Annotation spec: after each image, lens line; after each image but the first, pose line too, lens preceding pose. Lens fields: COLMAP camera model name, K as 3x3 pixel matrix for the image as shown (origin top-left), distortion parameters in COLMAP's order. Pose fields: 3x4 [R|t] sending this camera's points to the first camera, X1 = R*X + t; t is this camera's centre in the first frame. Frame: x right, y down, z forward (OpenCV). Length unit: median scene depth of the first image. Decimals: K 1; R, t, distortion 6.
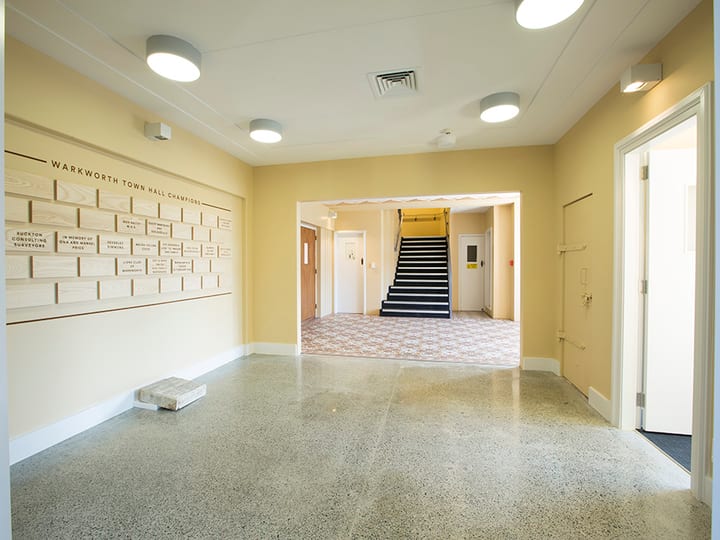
lens RADIAL K [[327.2, 0, 362.0], [0, 327.2, 271.1], [0, 0, 1]] dist [-0.019404, -0.000104]
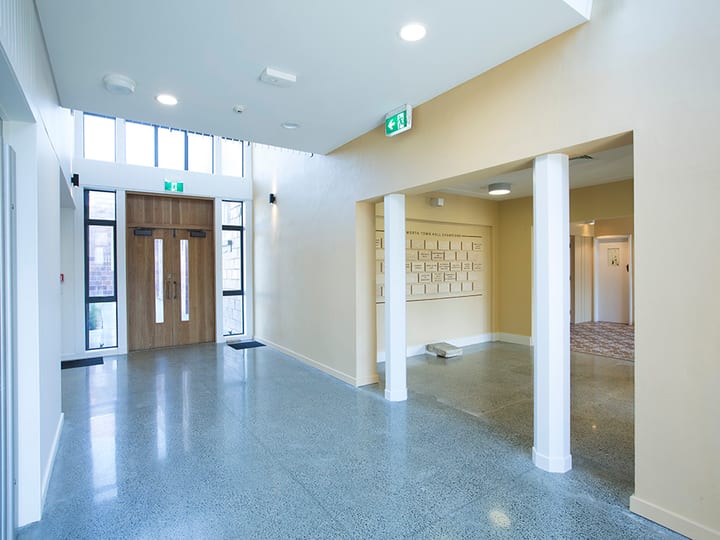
lens RADIAL K [[364.4, 0, 362.4], [0, 364.4, 270.5], [0, 0, 1]] dist [-0.003532, 0.000040]
pose [[0.727978, -0.002255, -0.685597, 0.383273], [-0.002460, 0.999980, -0.005902, -0.034740], [0.685596, 0.005983, 0.727957, -0.638314]]
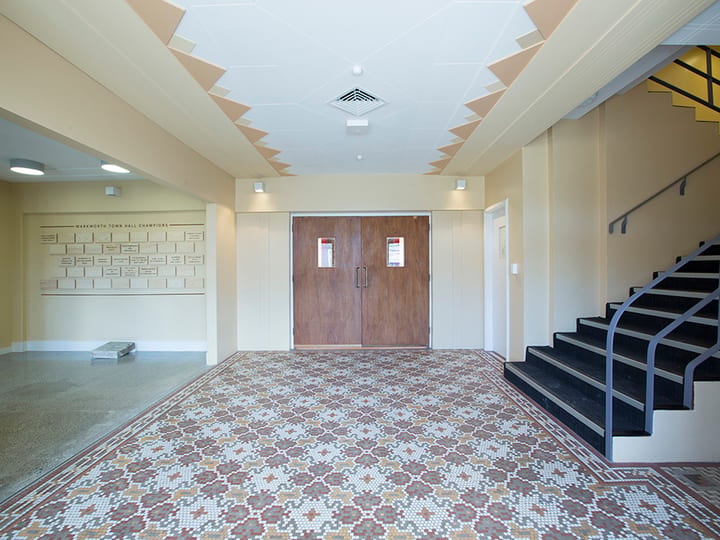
lens RADIAL K [[339.4, 0, 360.7], [0, 339.4, 269.5], [0, 0, 1]] dist [-0.012868, -0.000327]
pose [[0.189577, 0.004497, -0.981856, 1.130879], [-0.008228, 0.999962, 0.002991, -0.036106], [0.981831, 0.007512, 0.189607, 1.644189]]
